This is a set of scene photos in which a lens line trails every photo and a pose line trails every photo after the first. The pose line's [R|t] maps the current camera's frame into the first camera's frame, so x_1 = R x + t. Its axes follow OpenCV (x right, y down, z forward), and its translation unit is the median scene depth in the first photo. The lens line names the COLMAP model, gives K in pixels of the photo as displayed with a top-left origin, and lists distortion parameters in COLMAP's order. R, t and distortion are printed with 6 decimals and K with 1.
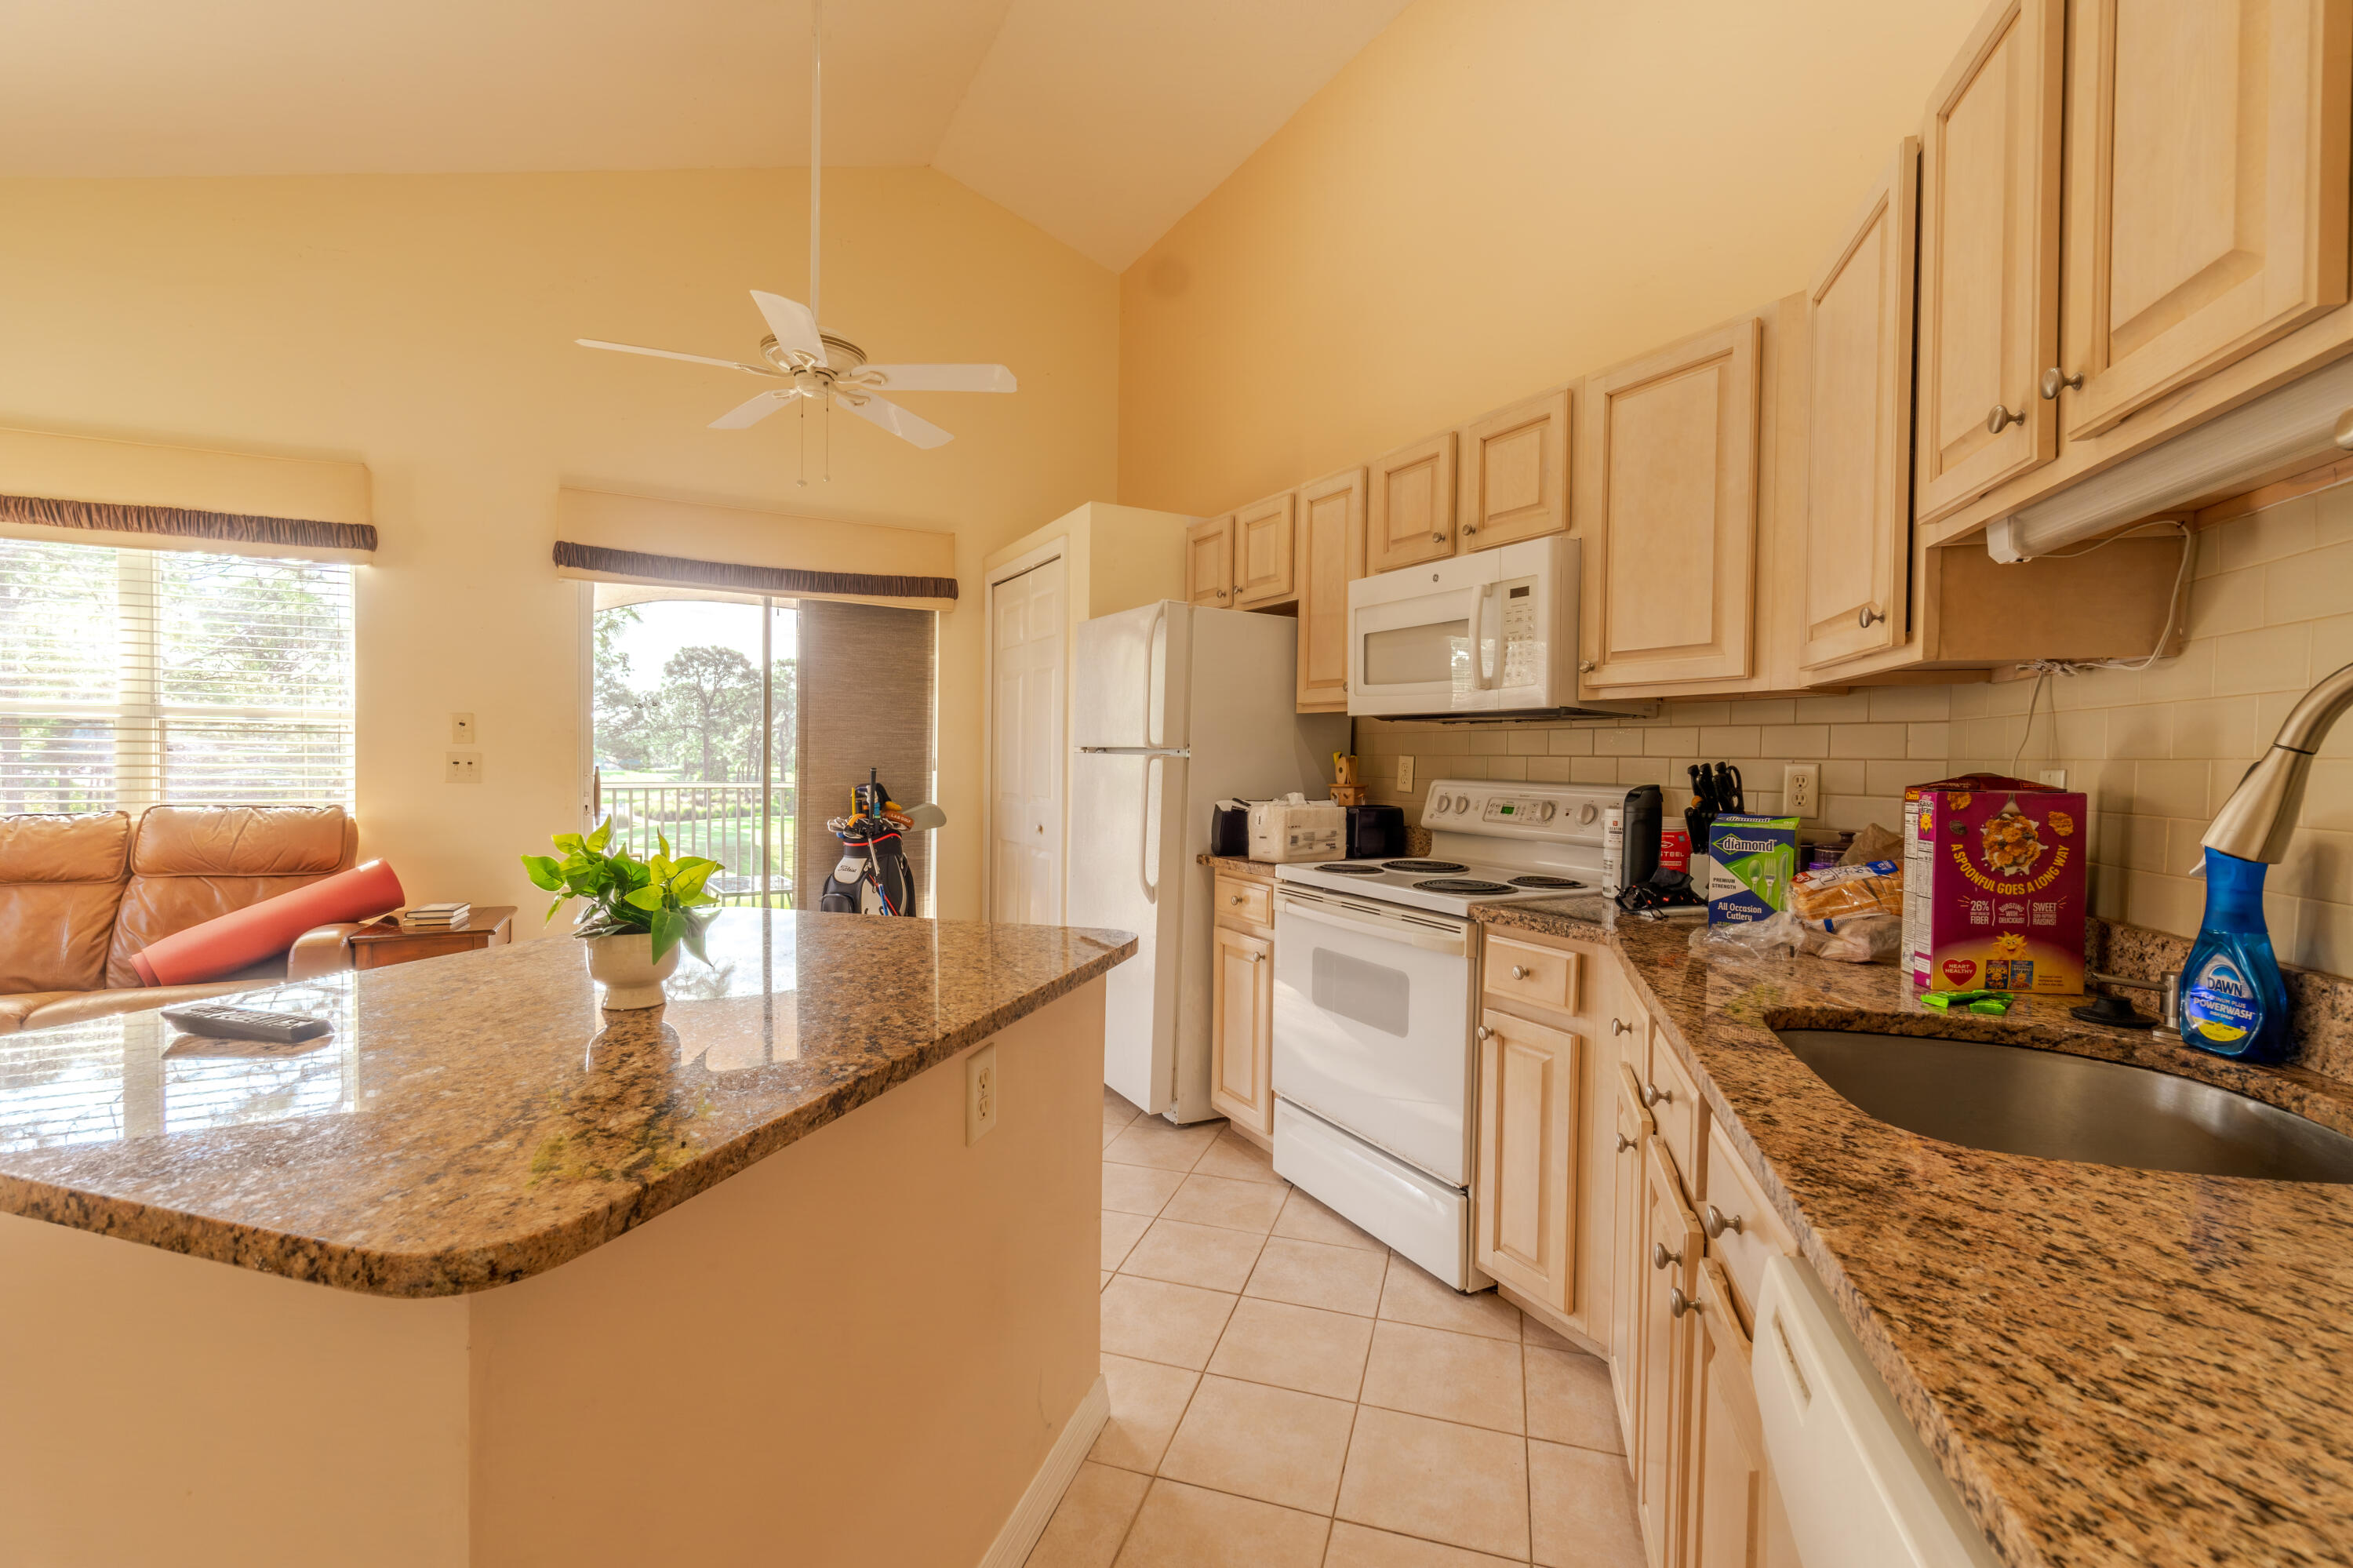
lens RADIAL K [[1017.3, 0, 1176.5], [0, 1017.3, 784.0], [0, 0, 1]] dist [-0.006984, -0.000105]
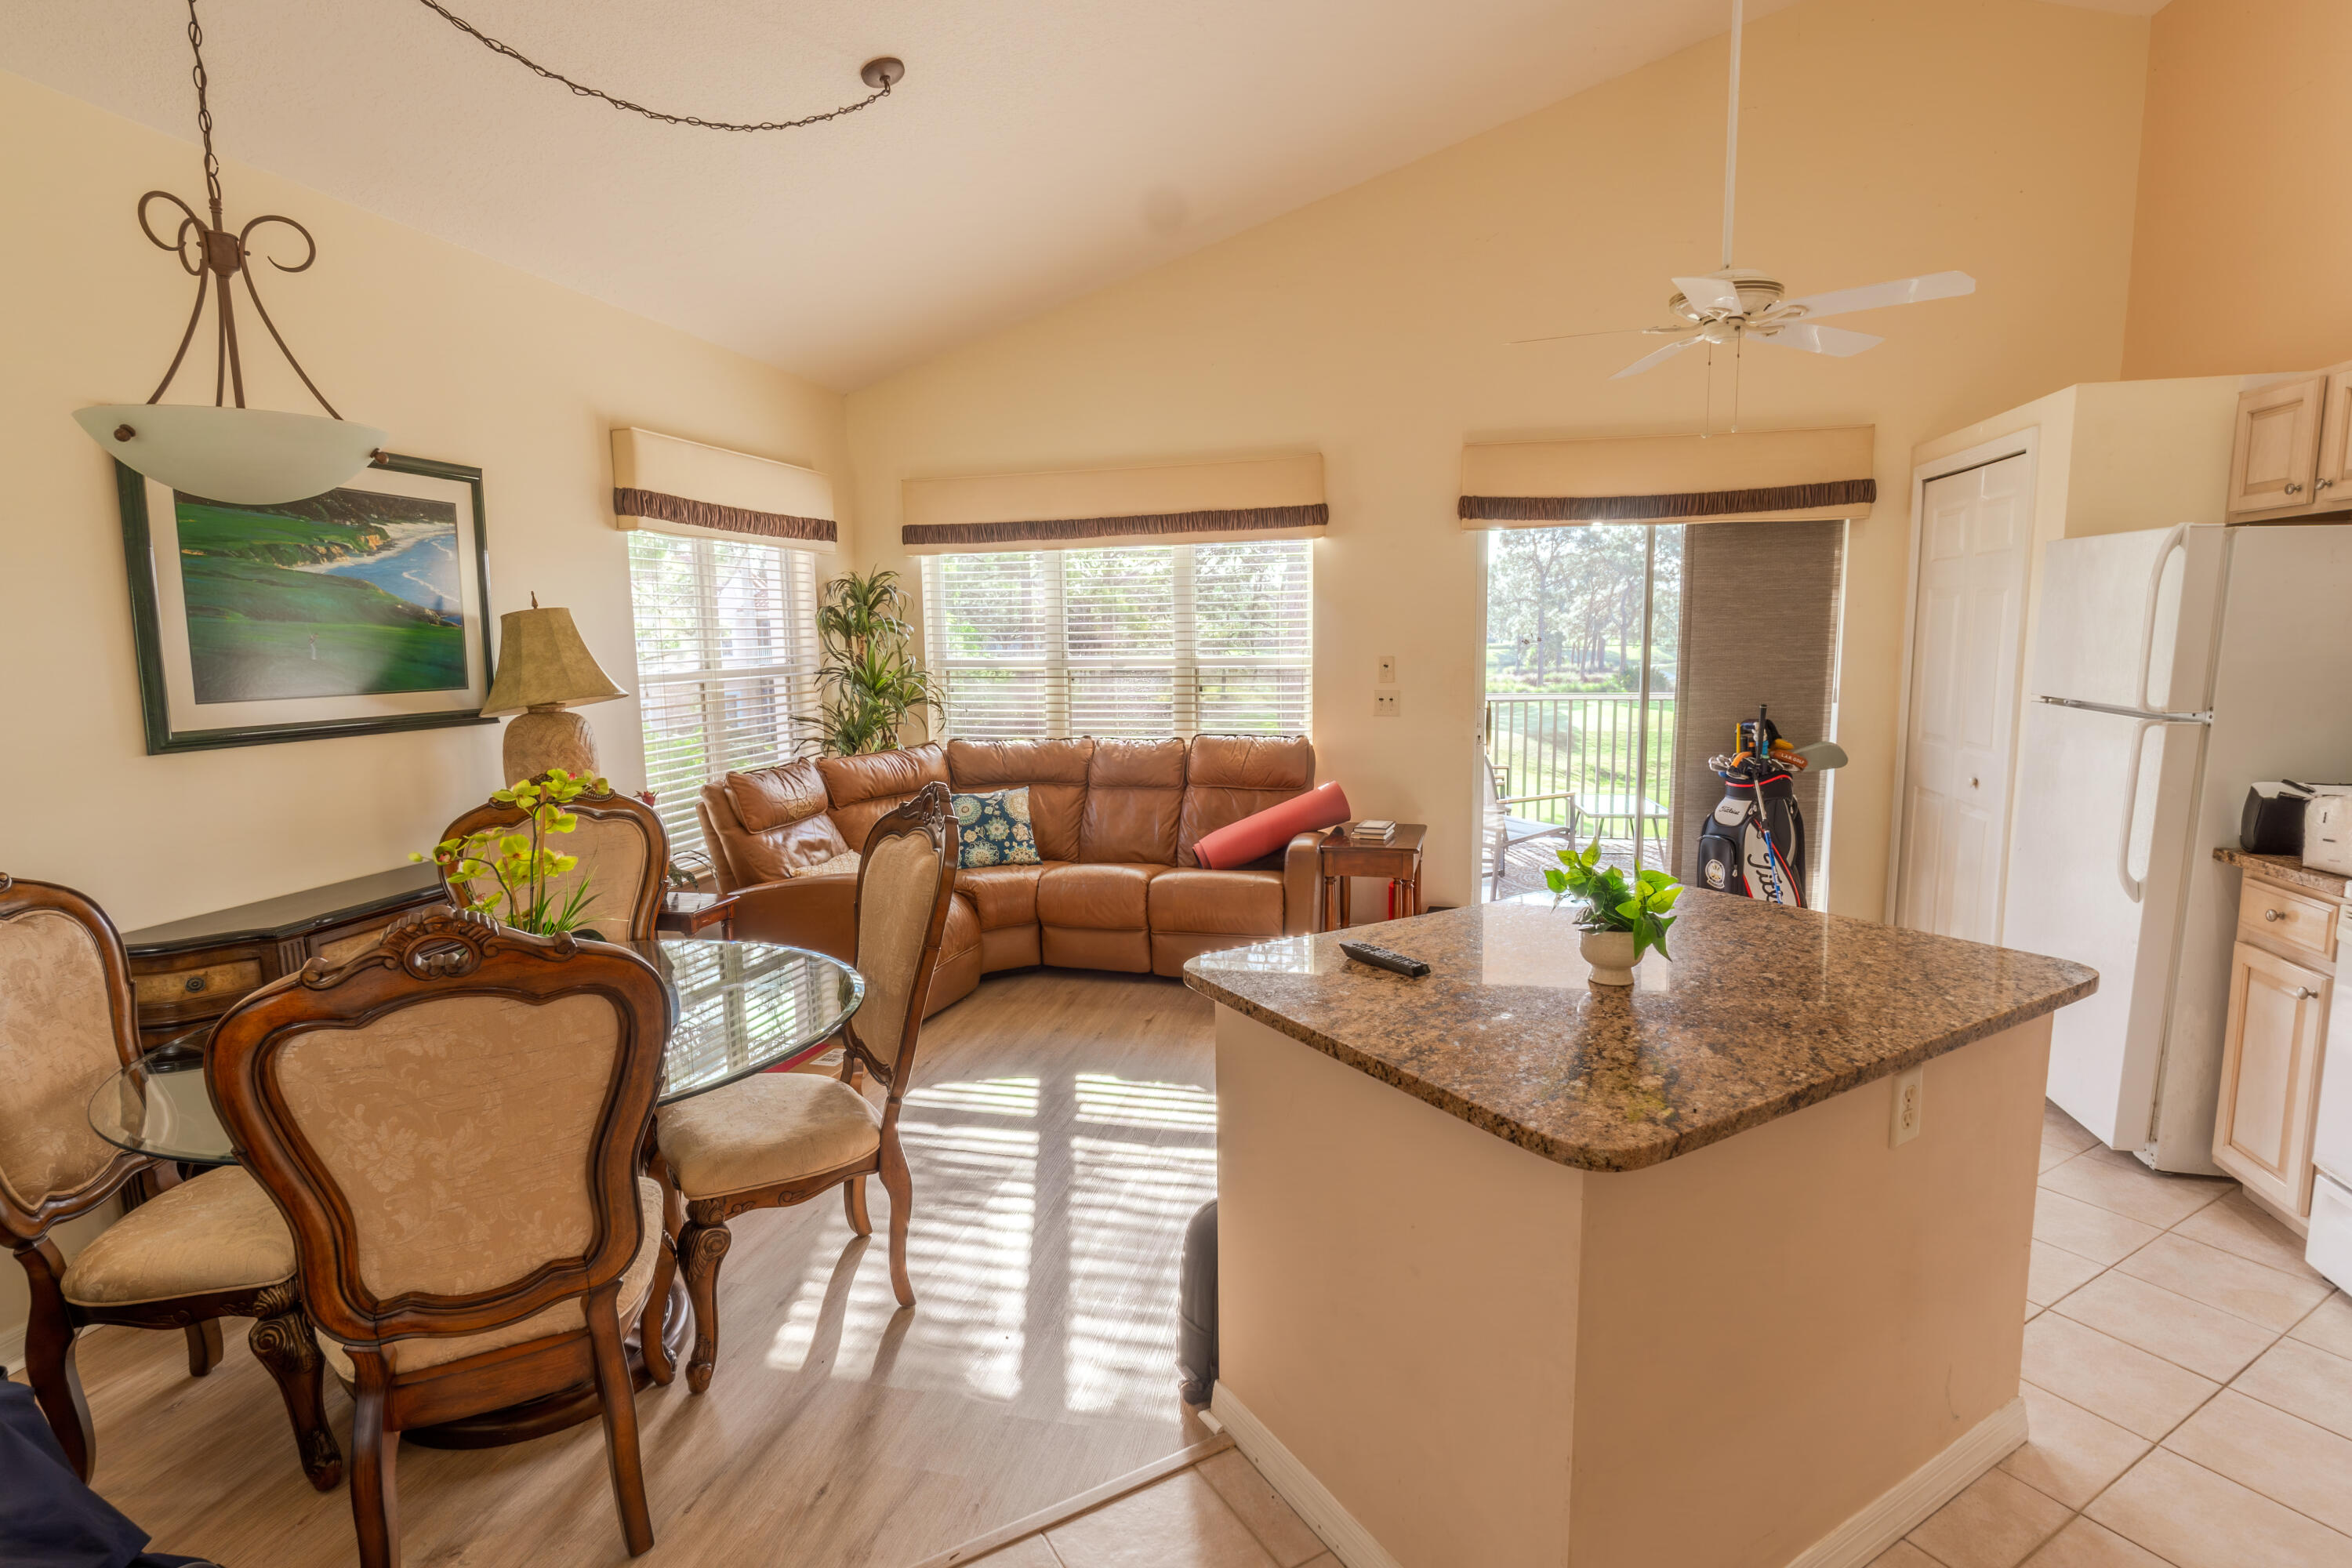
lens RADIAL K [[1152.1, 0, 1176.0], [0, 1152.1, 784.0], [0, 0, 1]] dist [-0.005885, 0.000830]
pose [[0.740464, 0.062347, -0.669198, 0.016318], [0.010439, 0.994501, 0.104205, -0.081320], [0.672015, -0.084146, 0.735741, -0.191143]]
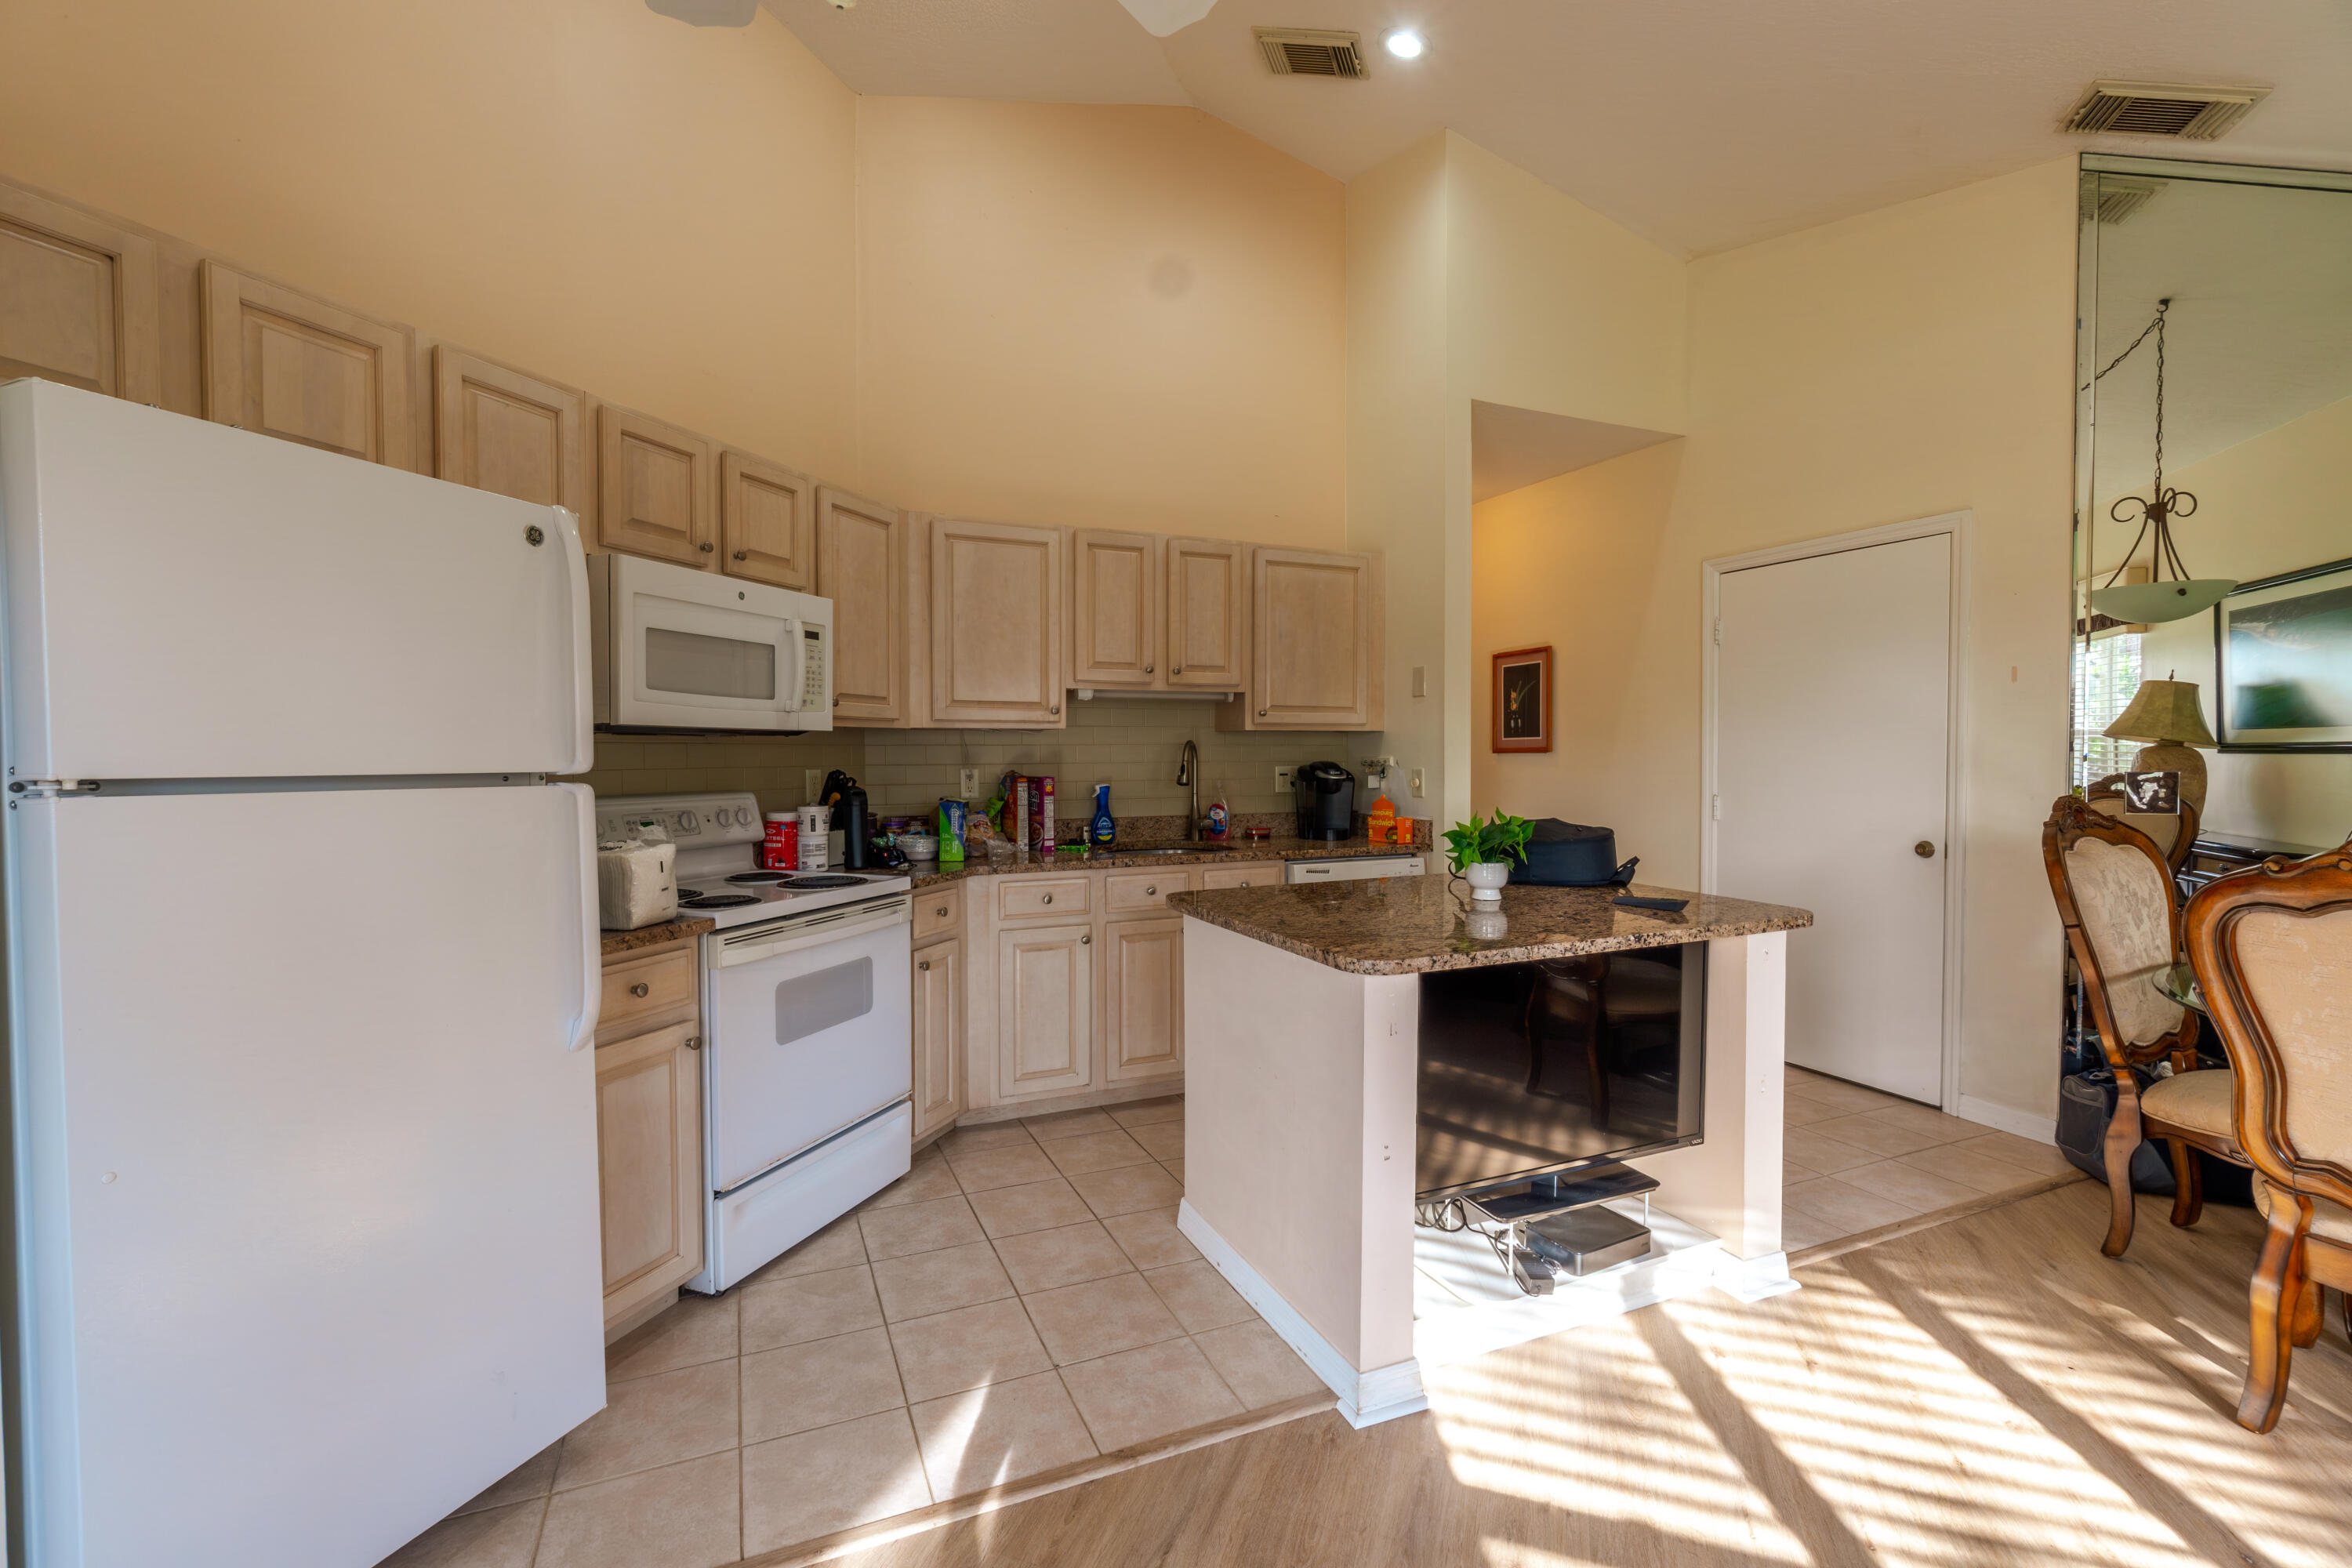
lens RADIAL K [[1016.9, 0, 1176.0], [0, 1016.9, 784.0], [0, 0, 1]] dist [-0.006984, -0.000105]
pose [[-0.659768, -0.034787, 0.750663, -0.651978], [0.011281, 0.998357, 0.056180, -0.055300], [-0.751384, 0.045534, -0.658292, 1.107651]]
